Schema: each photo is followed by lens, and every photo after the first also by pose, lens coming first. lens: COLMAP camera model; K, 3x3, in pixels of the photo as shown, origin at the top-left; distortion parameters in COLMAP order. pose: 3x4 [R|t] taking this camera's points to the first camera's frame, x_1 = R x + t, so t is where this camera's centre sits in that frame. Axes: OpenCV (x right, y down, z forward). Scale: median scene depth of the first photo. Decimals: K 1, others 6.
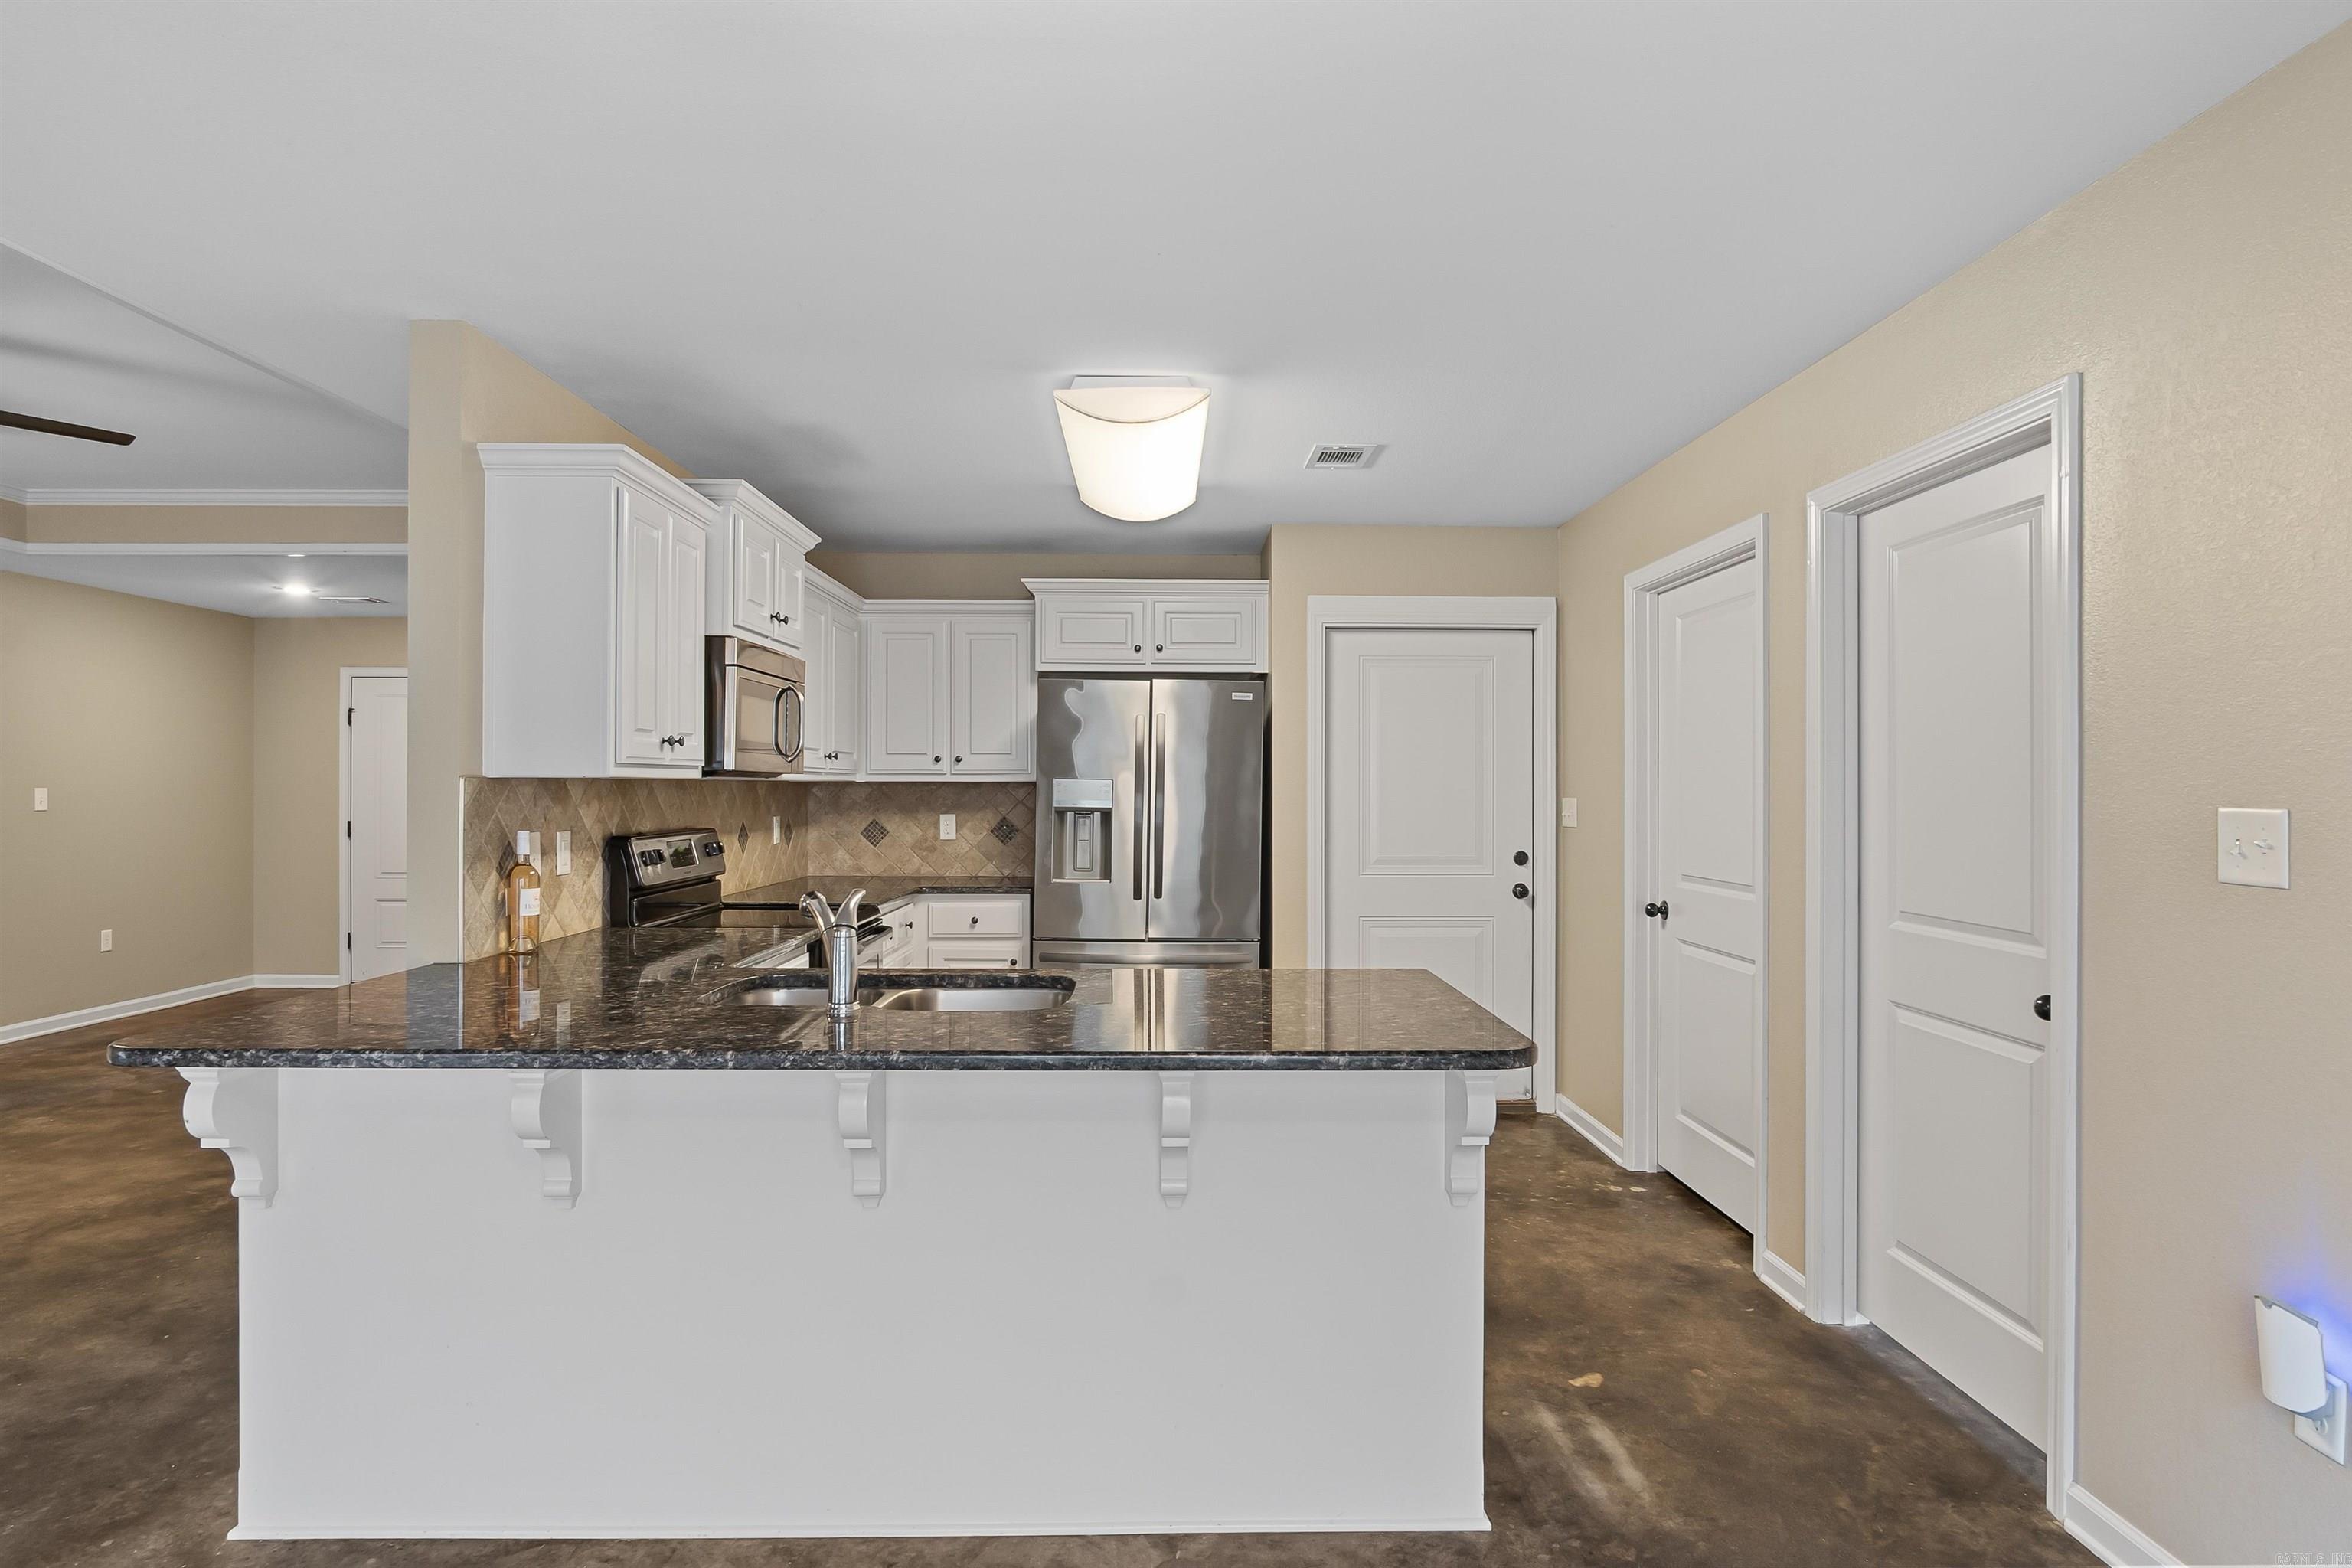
lens RADIAL K [[1252.4, 0, 1178.6], [0, 1252.4, 750.9], [0, 0, 1]] dist [-0.022192, 0.001559]
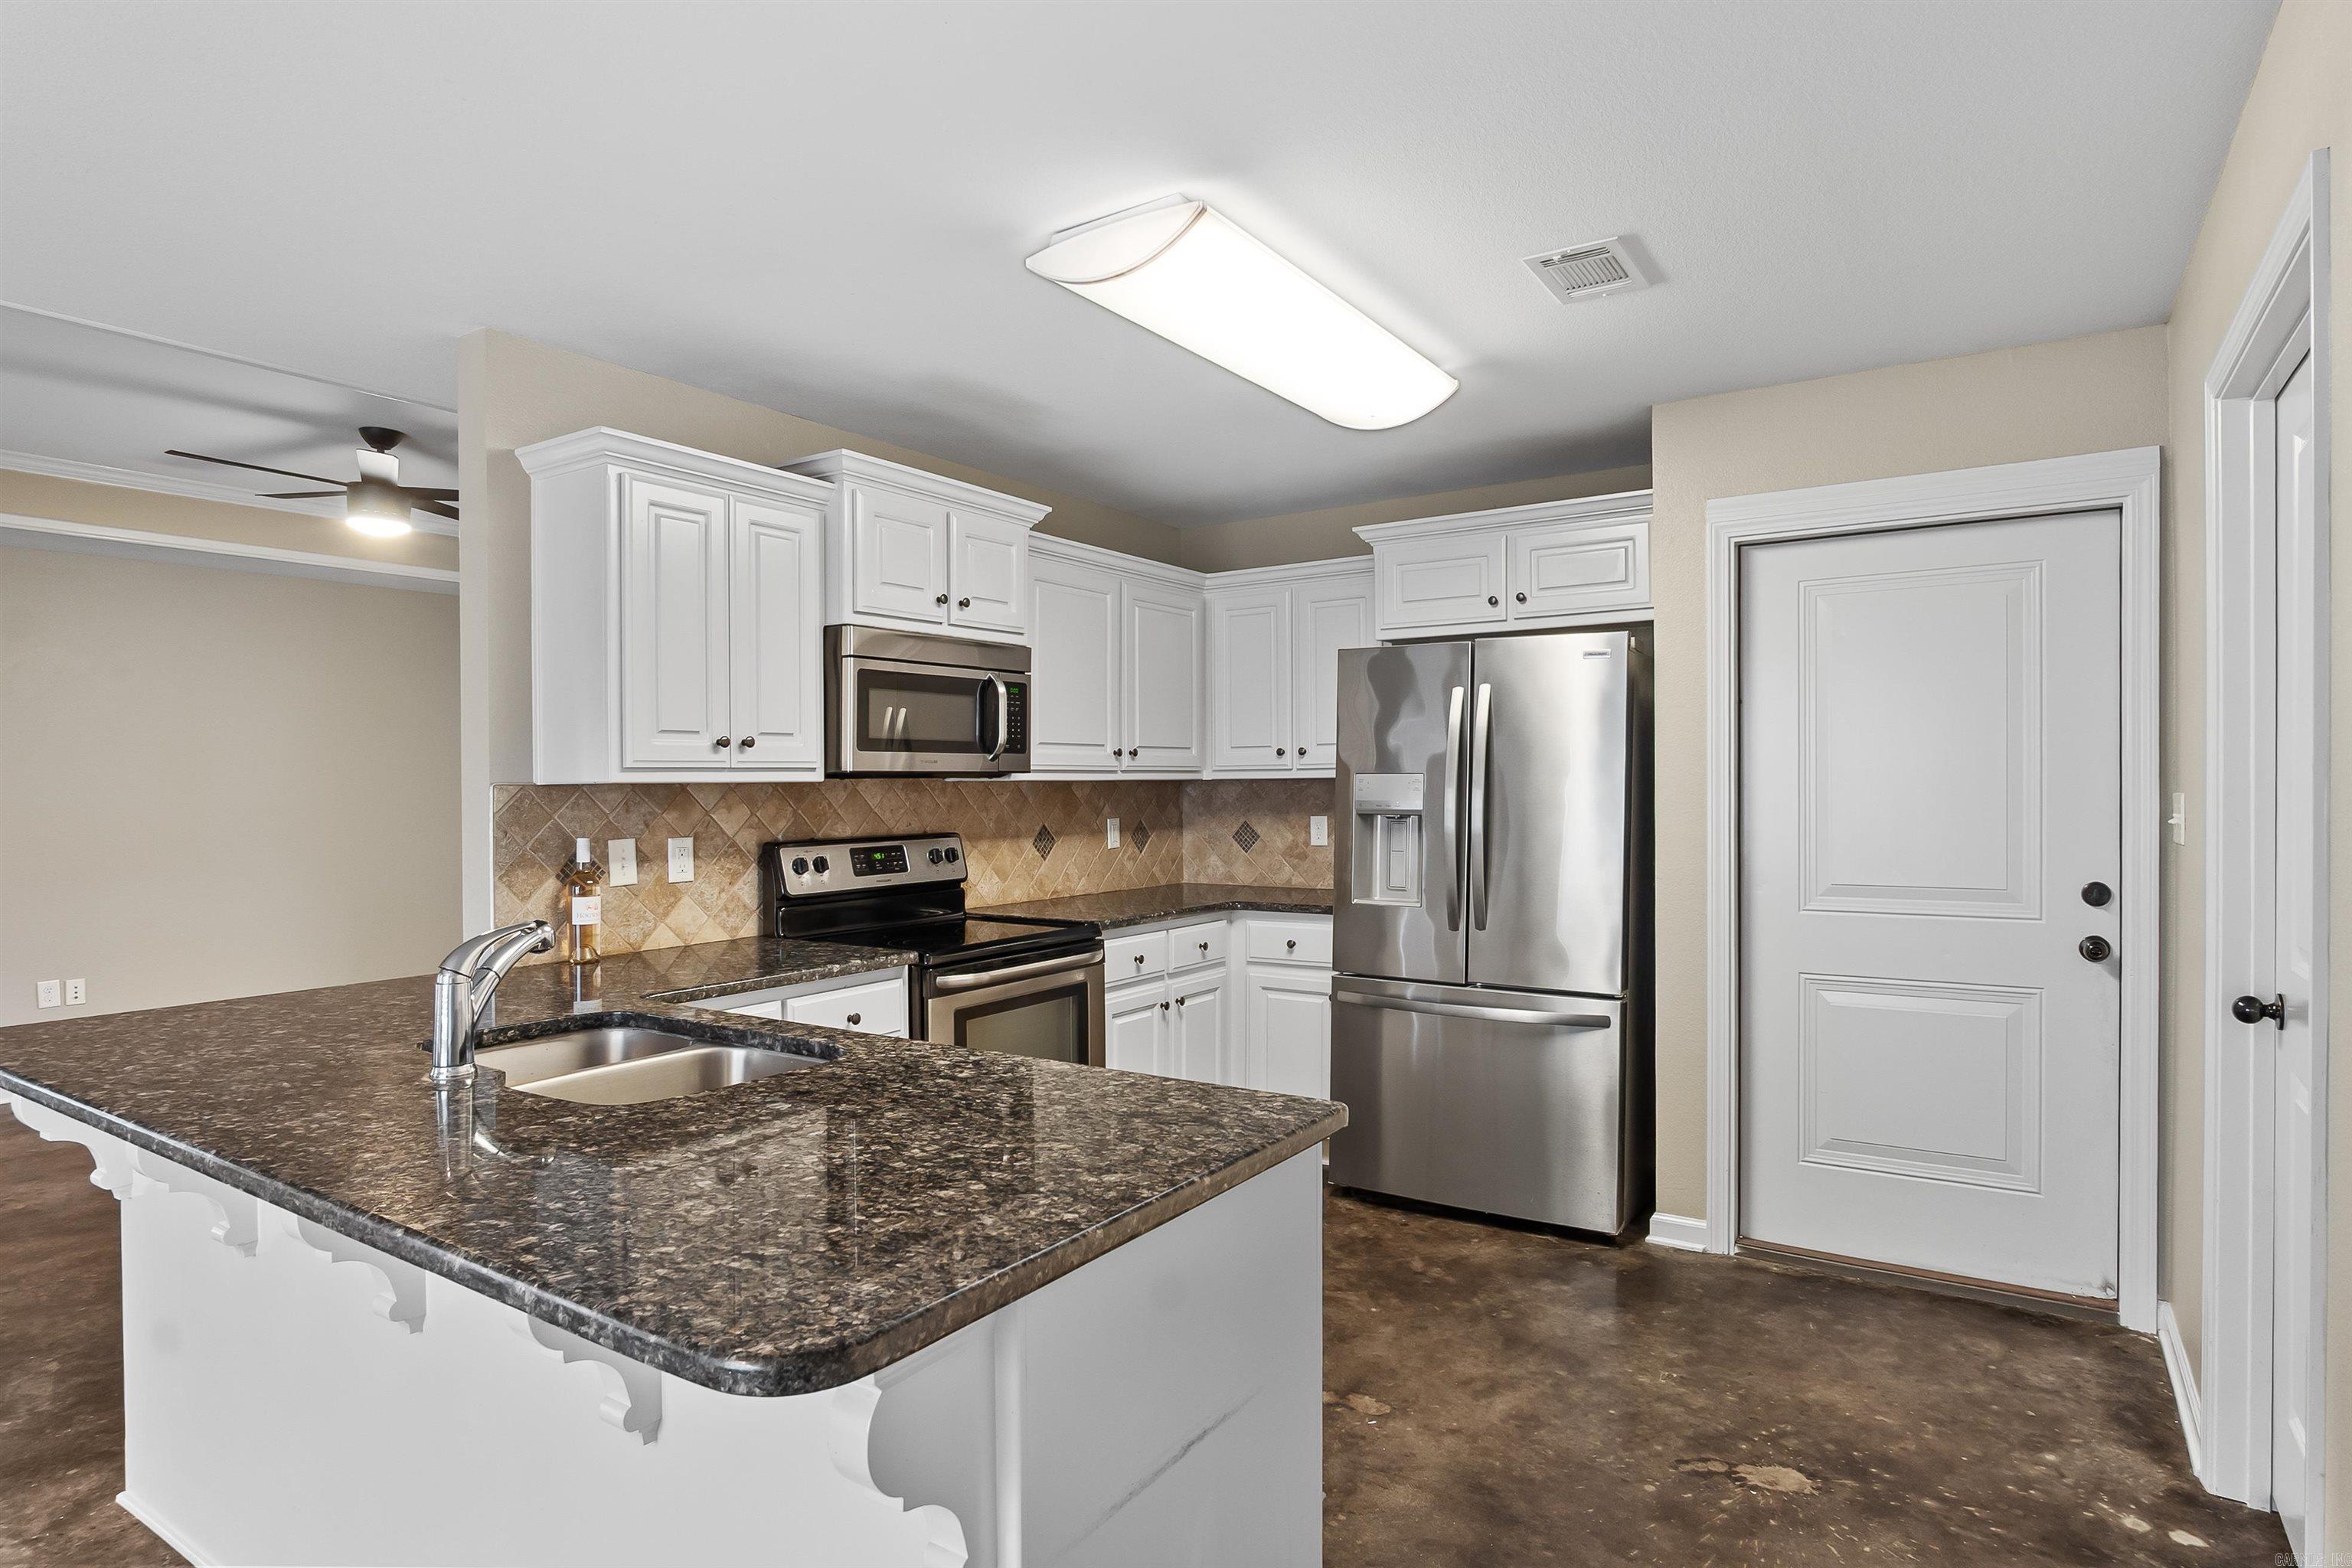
lens RADIAL K [[1255.5, 0, 1192.6], [0, 1255.5, 771.7], [0, 0, 1]] dist [-0.024441, 0.006646]
pose [[0.825706, -0.016500, -0.563860, 0.264088], [0.028670, 0.999508, 0.012735, 0.007994], [0.563372, -0.026681, 0.825772, 0.281993]]
